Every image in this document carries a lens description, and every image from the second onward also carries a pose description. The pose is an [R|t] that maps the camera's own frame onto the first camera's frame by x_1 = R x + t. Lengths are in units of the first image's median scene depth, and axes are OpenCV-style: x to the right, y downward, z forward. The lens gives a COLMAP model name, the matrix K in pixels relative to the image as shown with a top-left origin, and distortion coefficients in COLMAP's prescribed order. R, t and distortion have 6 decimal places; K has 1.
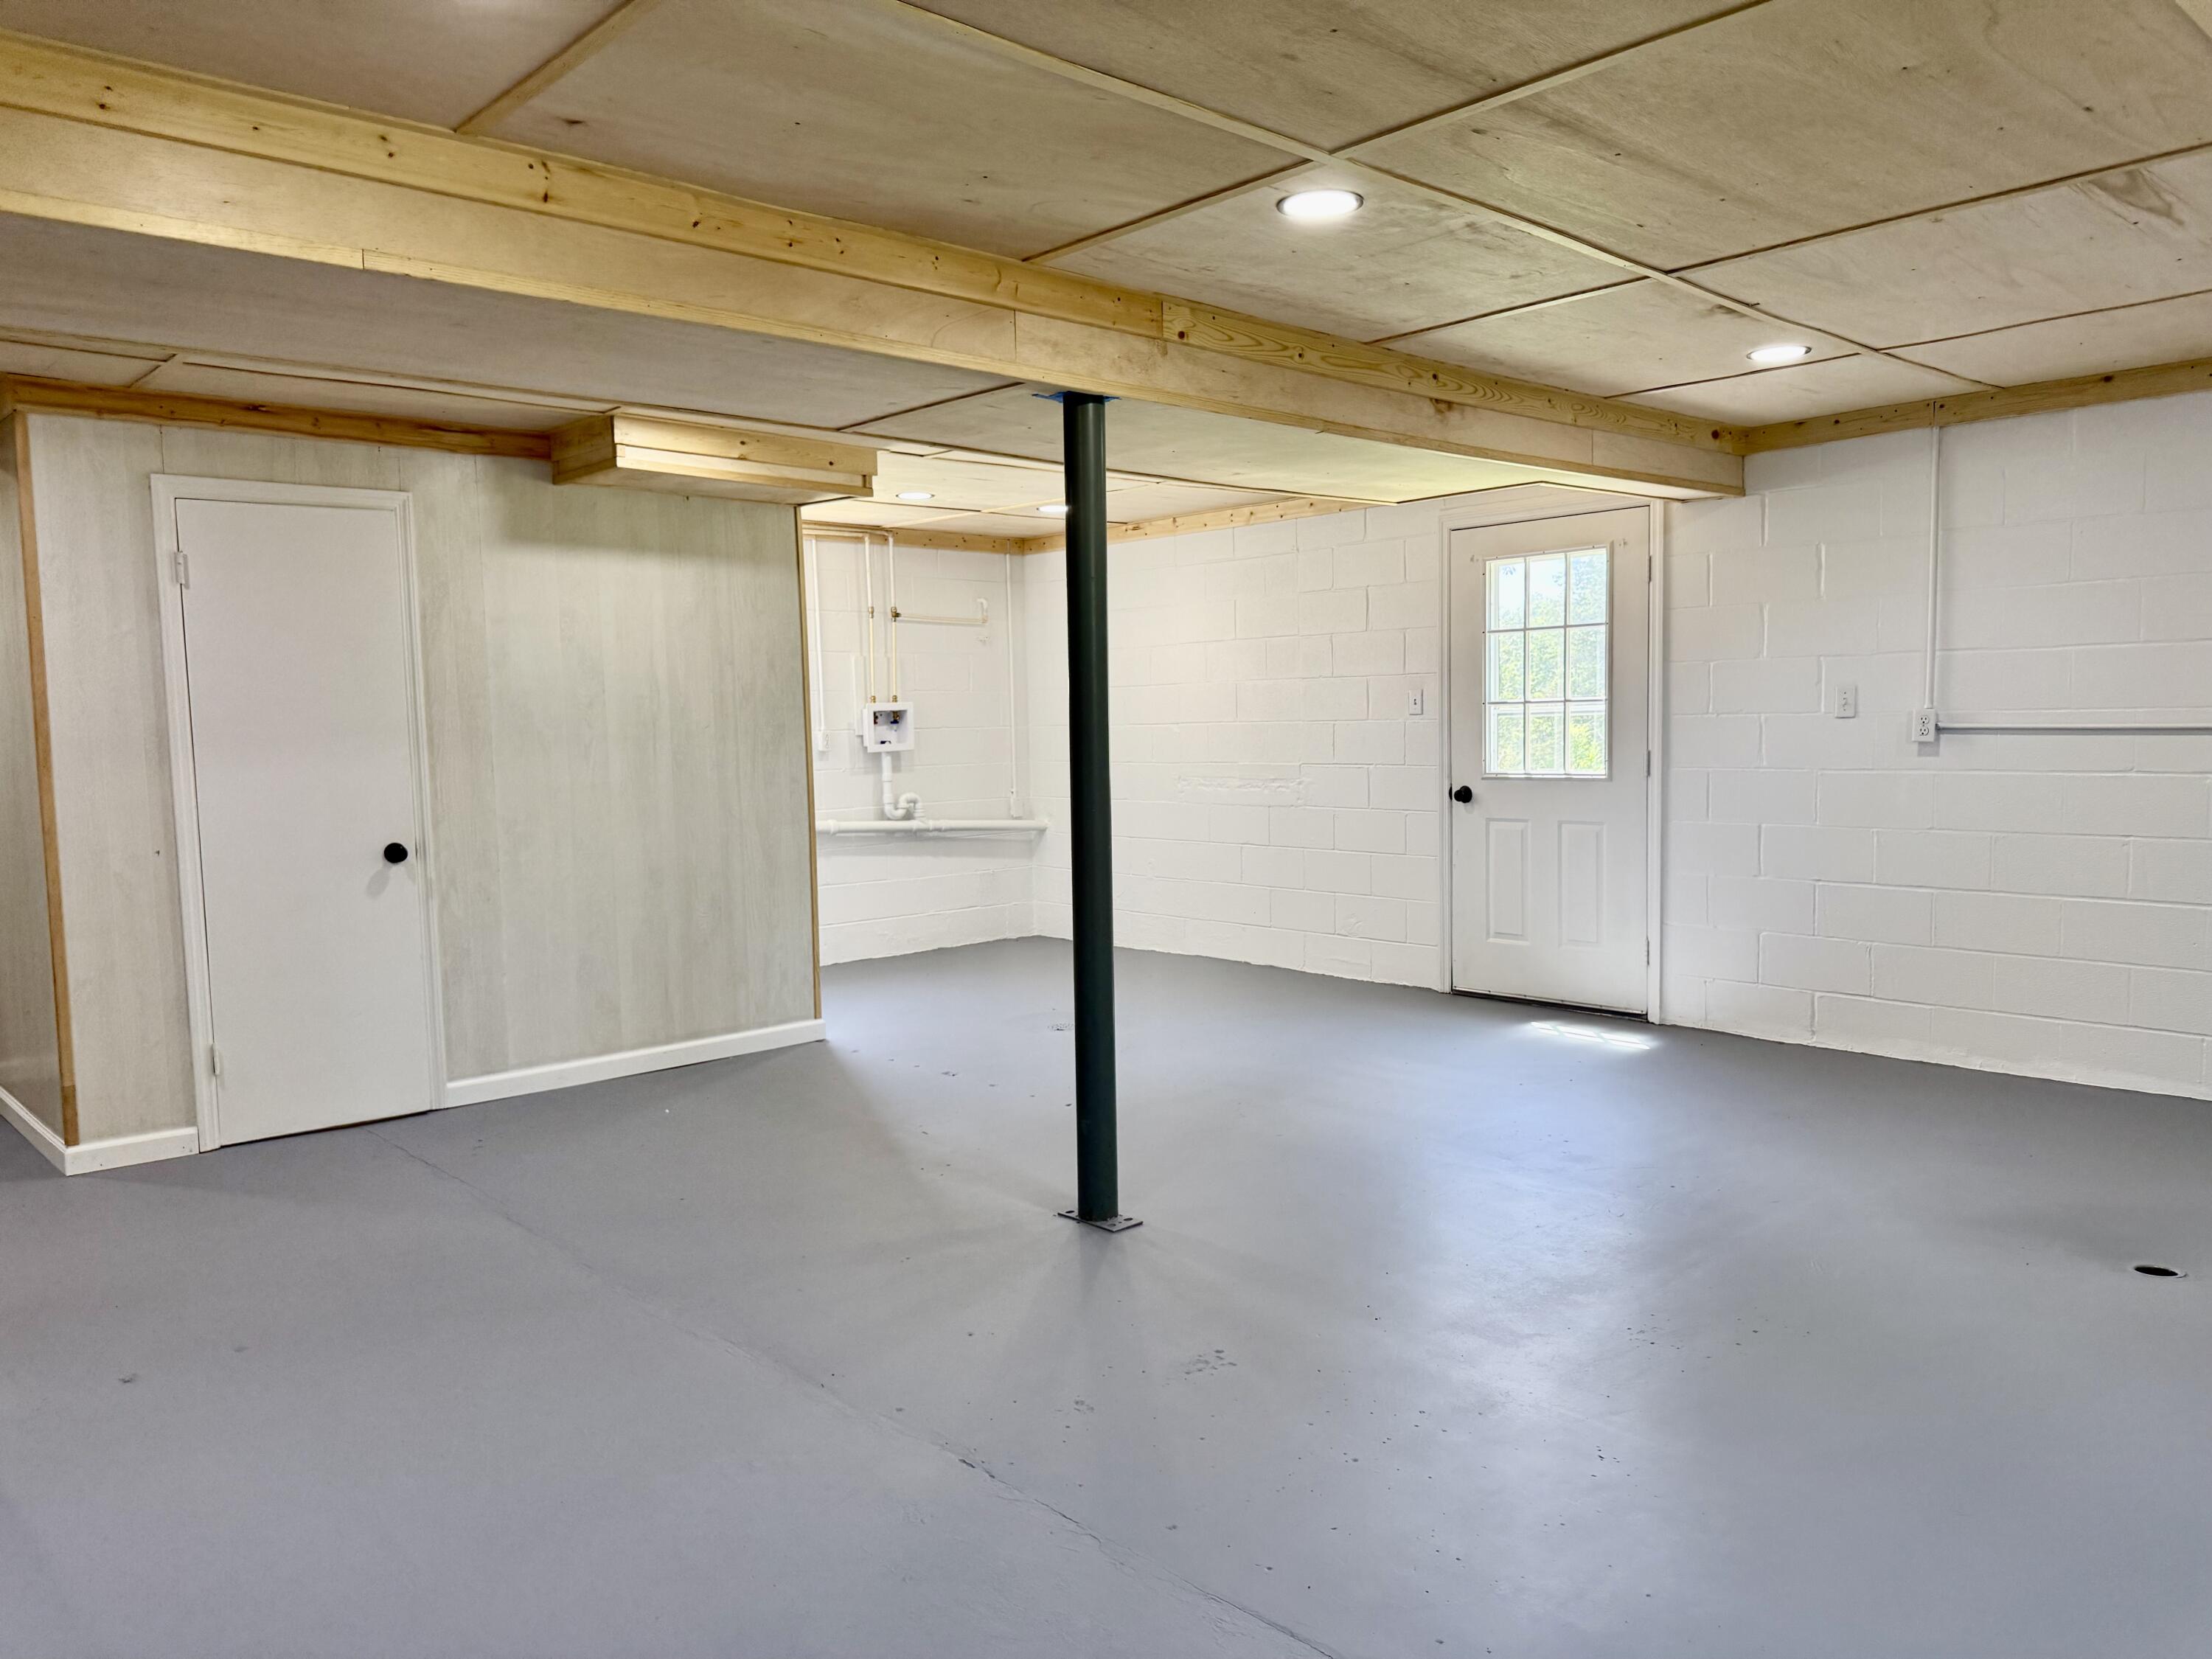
lens RADIAL K [[1550.9, 0, 1108.7], [0, 1550.9, 833.1], [0, 0, 1]] dist [0.035808, -0.061742]
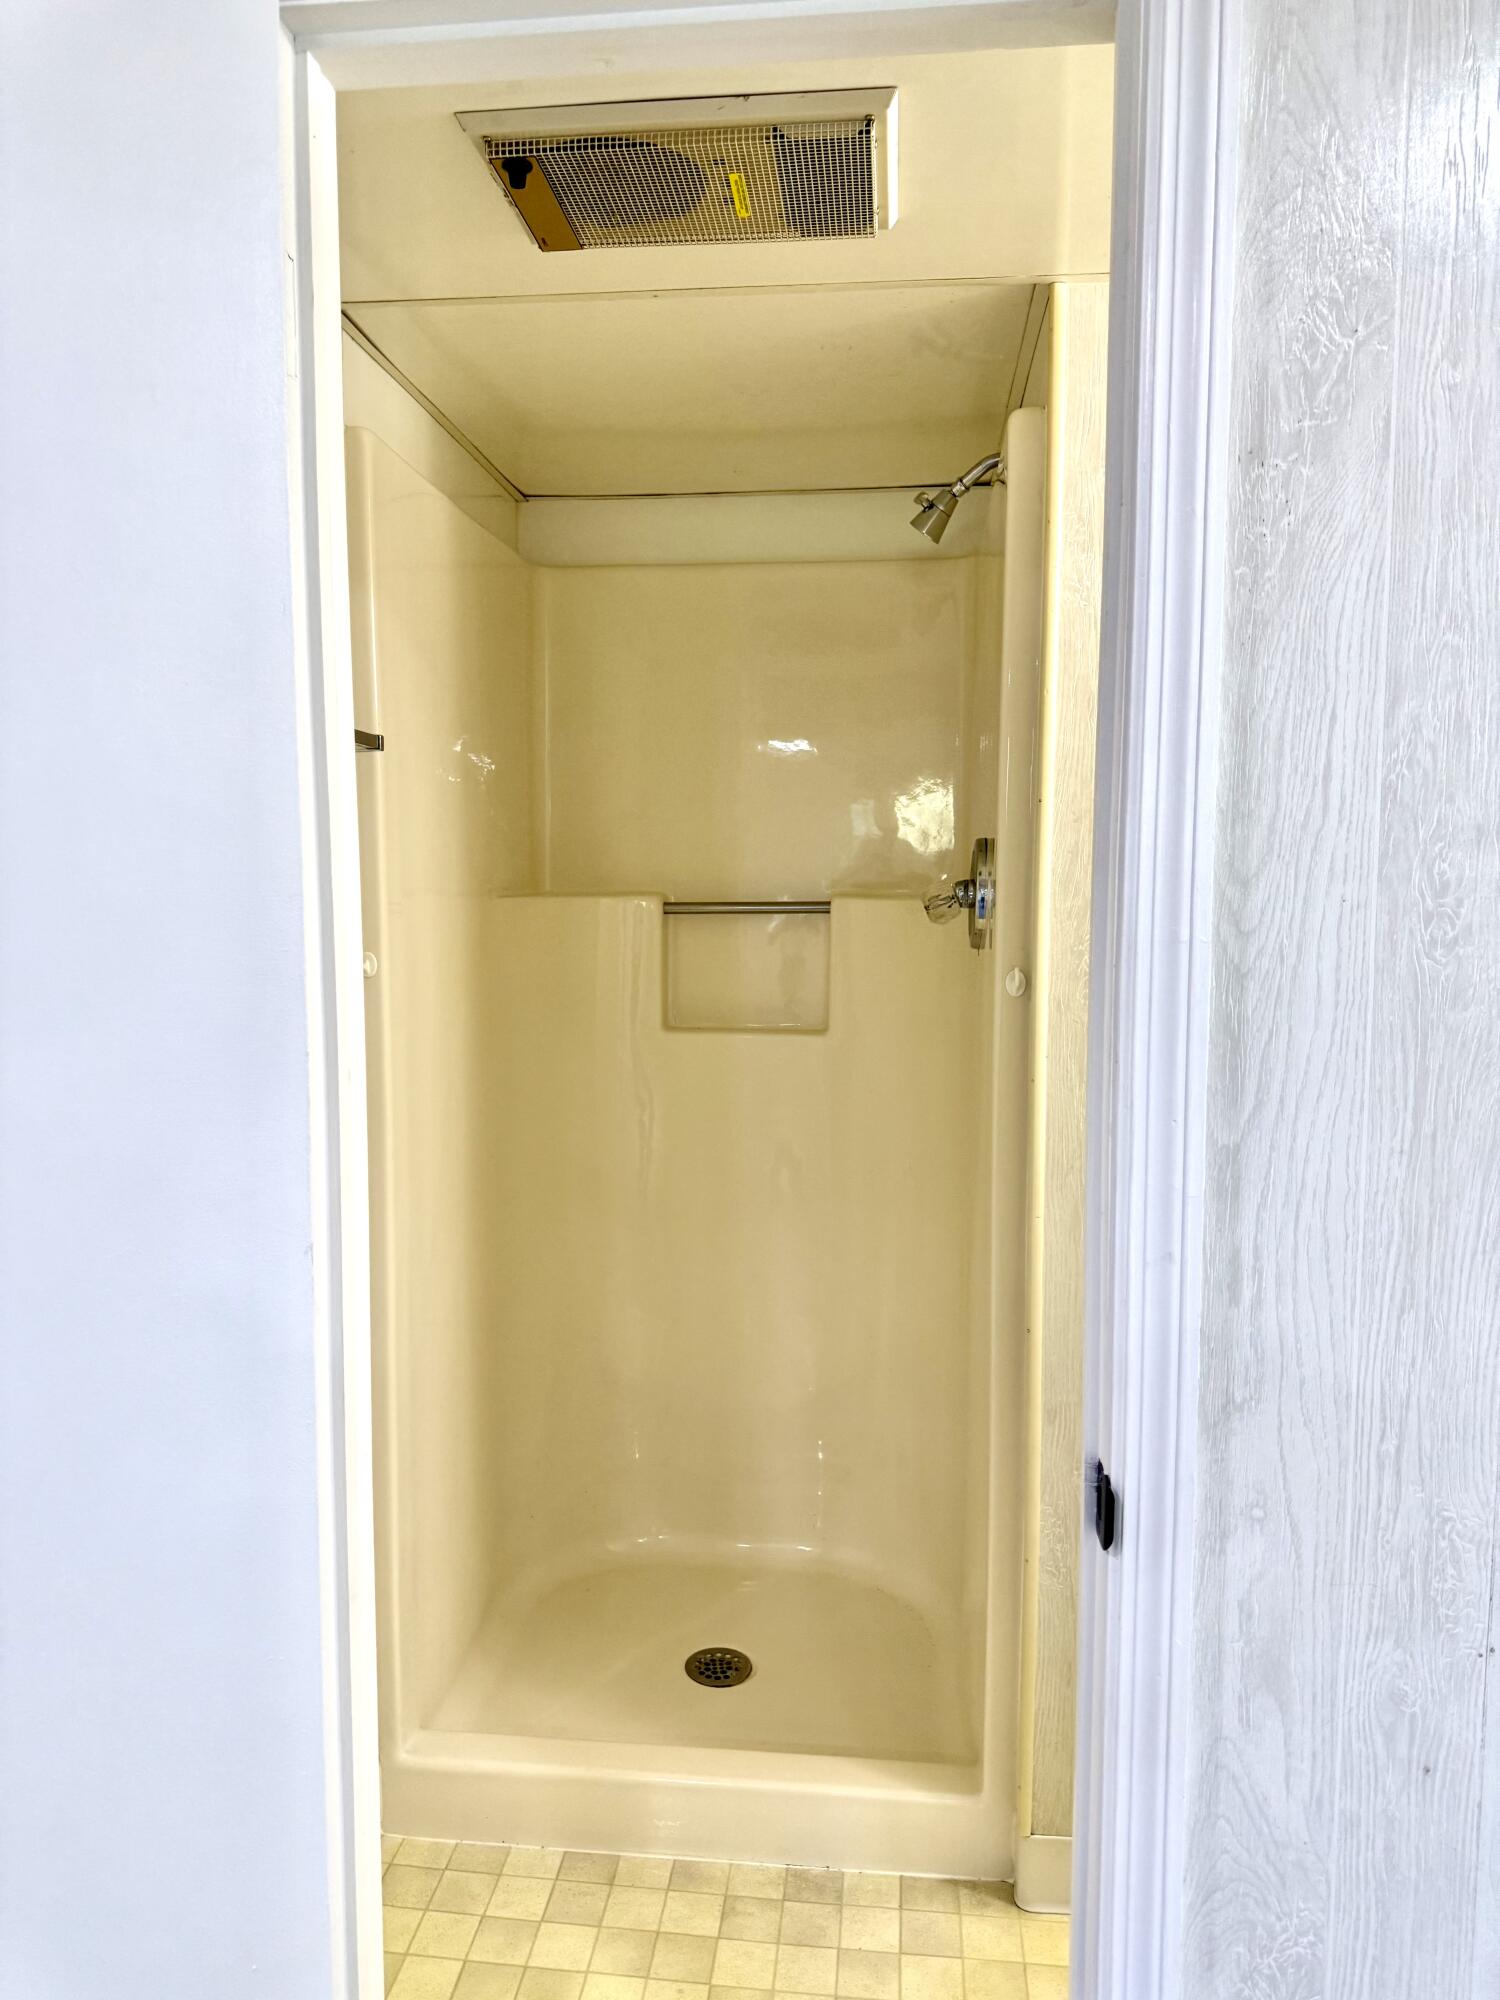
lens RADIAL K [[1402.3, 0, 750.5], [0, 1402.3, 1003.3], [0, 0, 1]] dist [0.035808, -0.061742]
pose [[0.658047, 0.091099, -0.747446, -0.330426], [-0.076560, 0.995605, 0.053941, -0.068516], [0.749075, 0.021729, 0.662129, 0.813633]]
